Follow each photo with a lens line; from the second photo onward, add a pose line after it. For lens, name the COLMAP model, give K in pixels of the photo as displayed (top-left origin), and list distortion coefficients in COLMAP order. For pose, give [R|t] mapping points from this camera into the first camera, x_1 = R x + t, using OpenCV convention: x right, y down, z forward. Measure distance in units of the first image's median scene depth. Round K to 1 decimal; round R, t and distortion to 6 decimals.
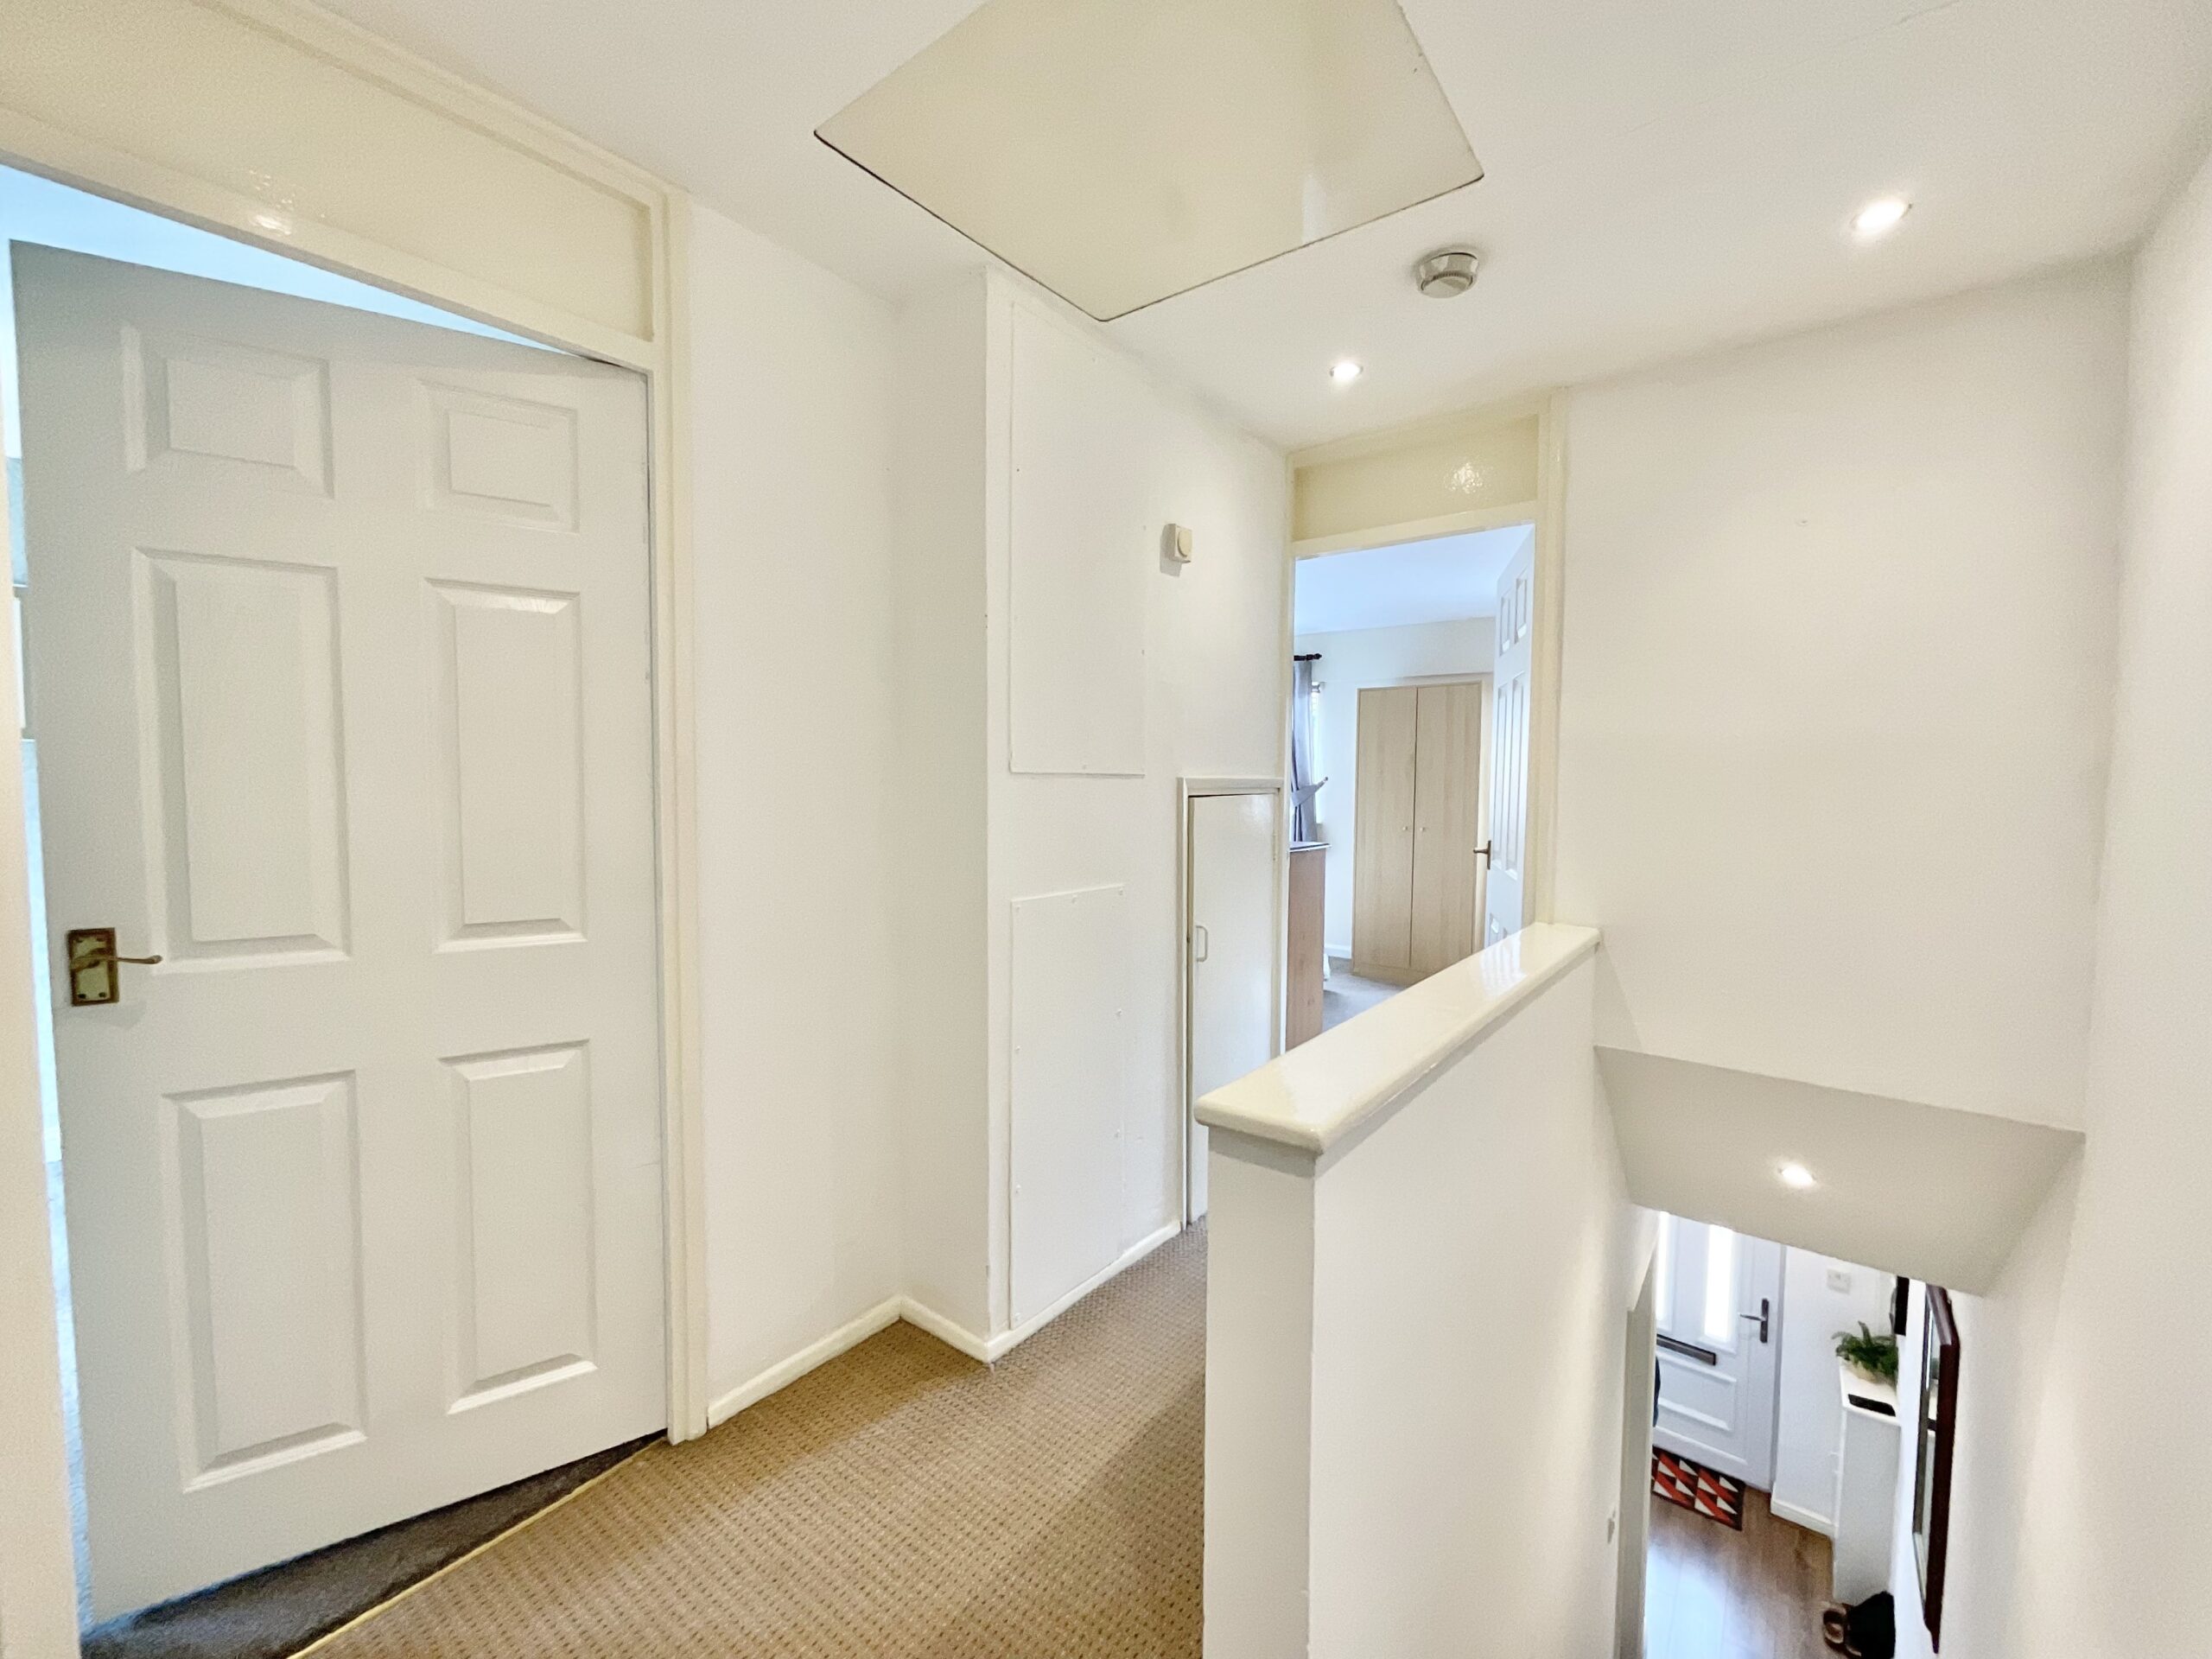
lens RADIAL K [[890.3, 0, 1107.6], [0, 890.3, 822.7], [0, 0, 1]] dist [-0.000081, -0.000361]
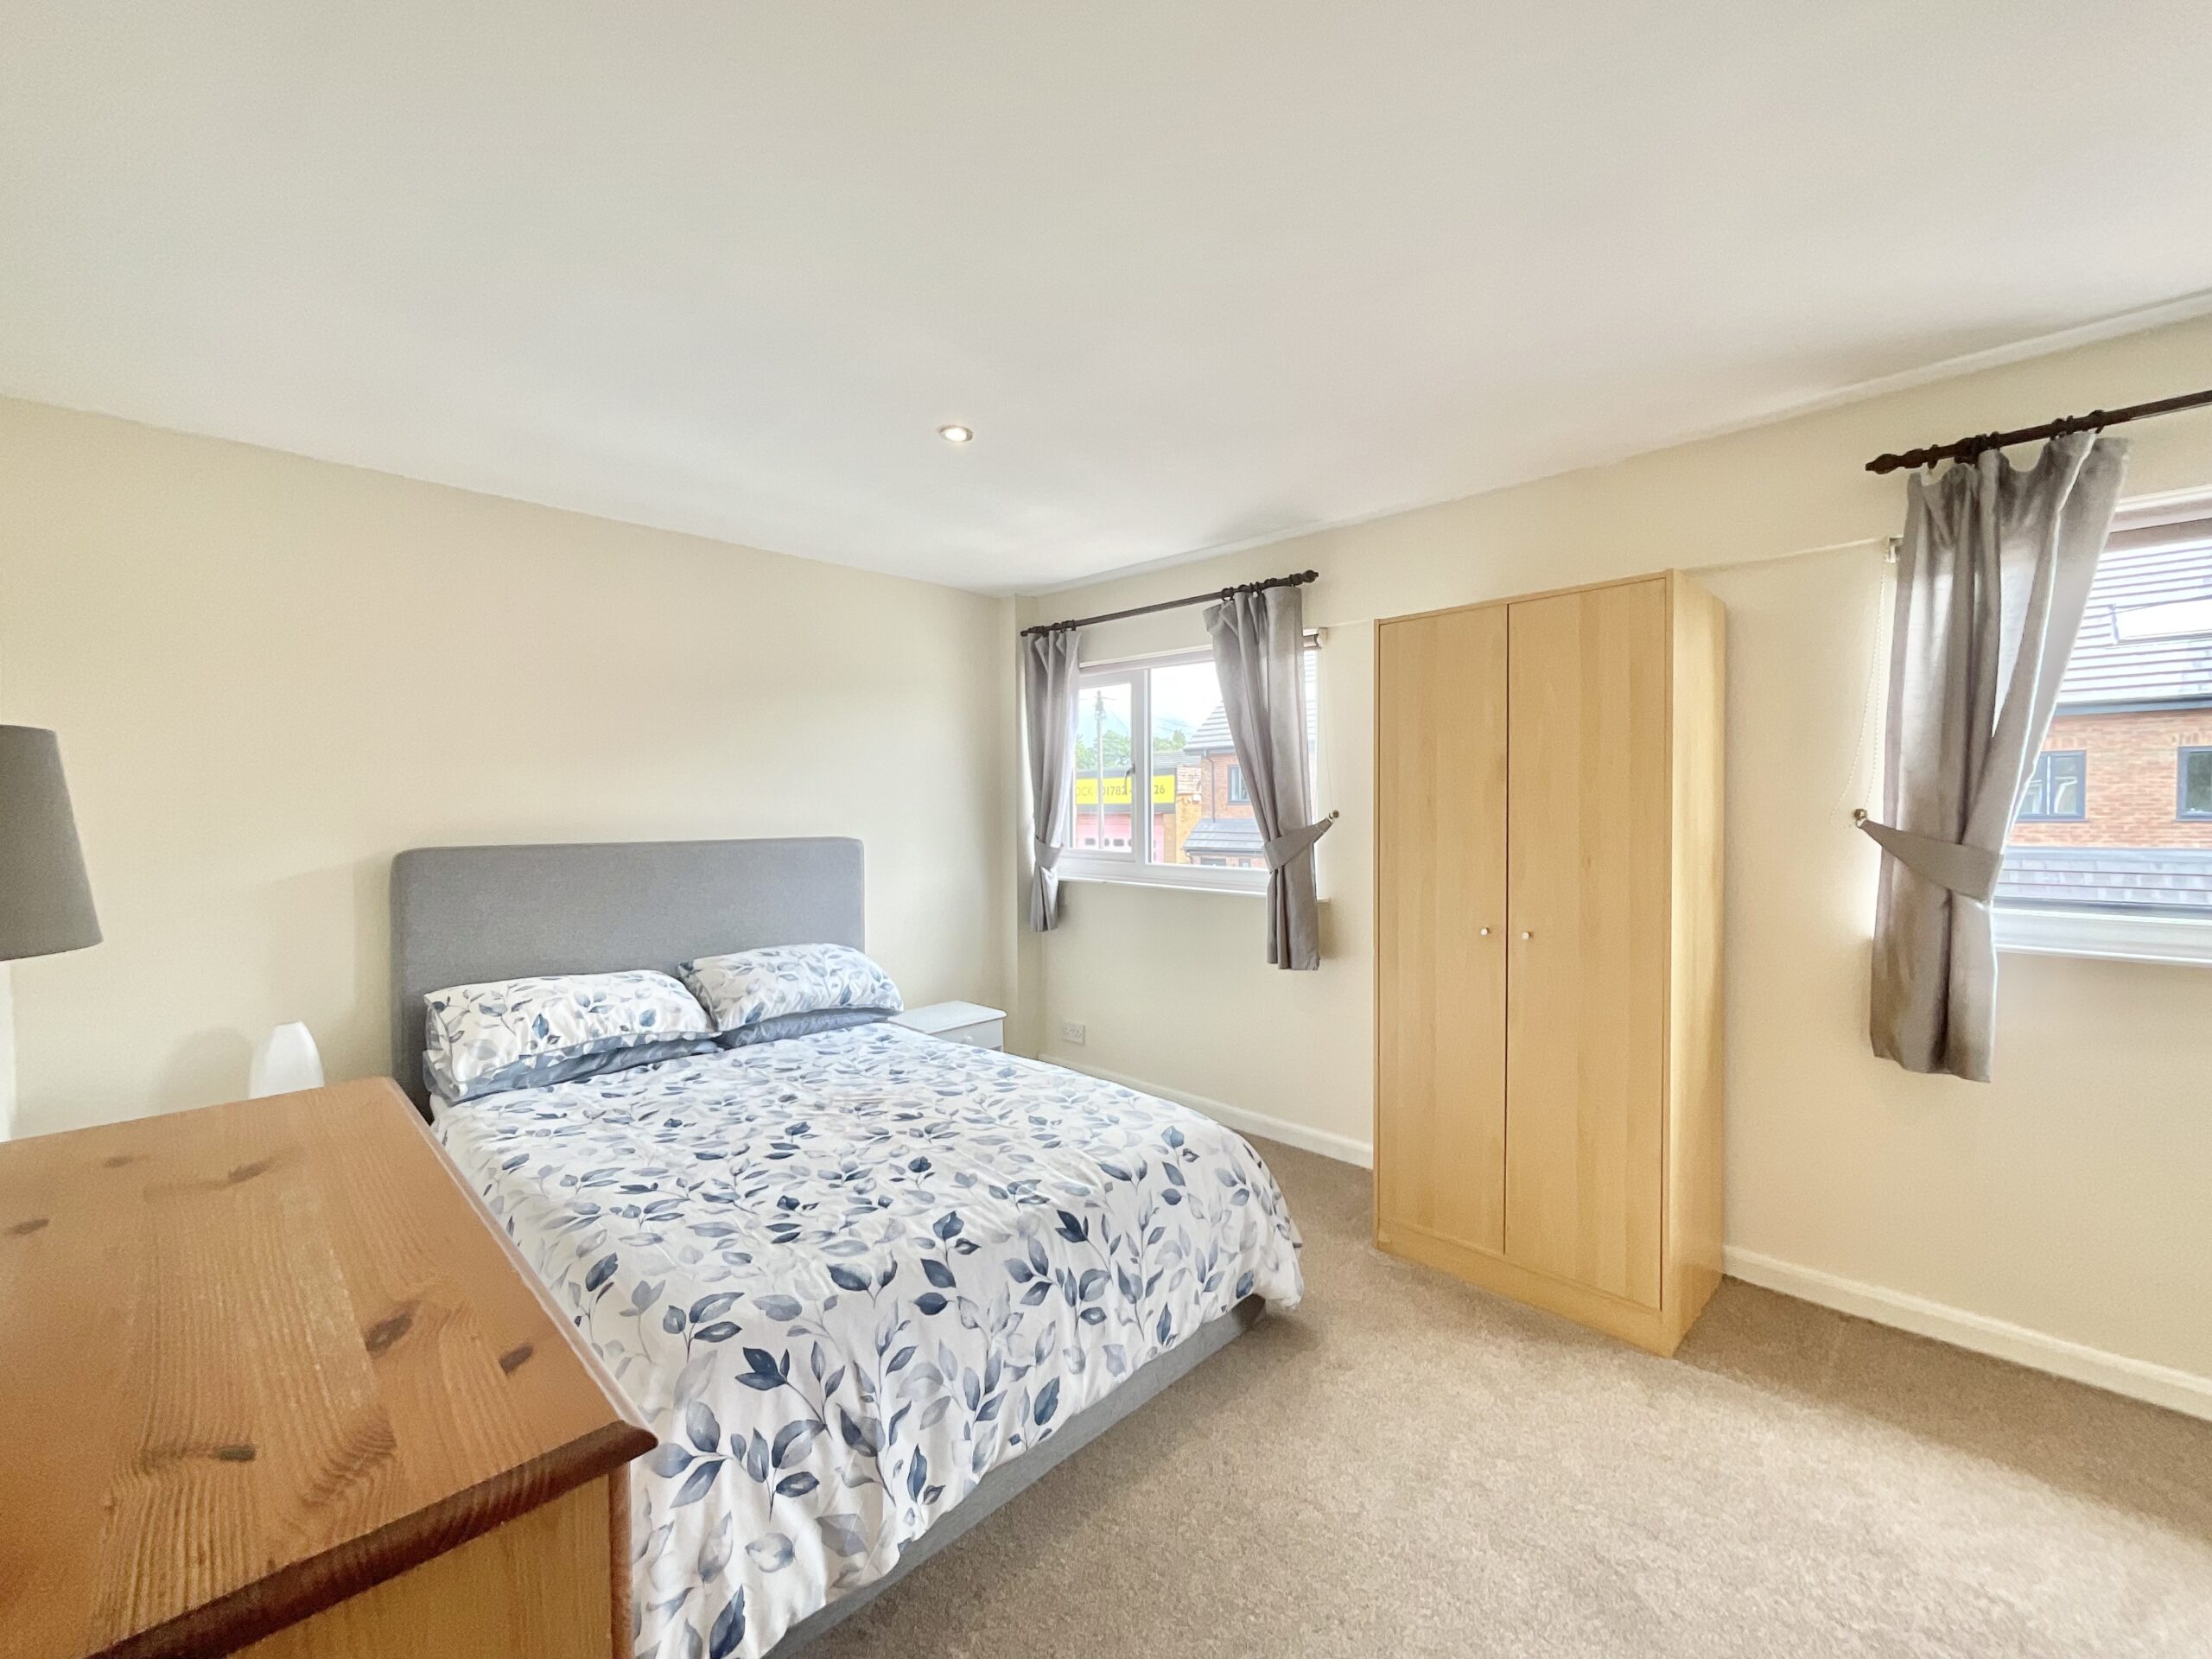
lens RADIAL K [[890.3, 0, 1105.5], [0, 890.3, 833.4], [0, 0, 1]] dist [-0.000081, -0.000361]
pose [[0.992674, -0.009507, -0.120450, 0.178195], [0.006479, 0.999654, -0.025509, -0.027010], [0.120651, 0.024542, 0.992392, 0.479418]]
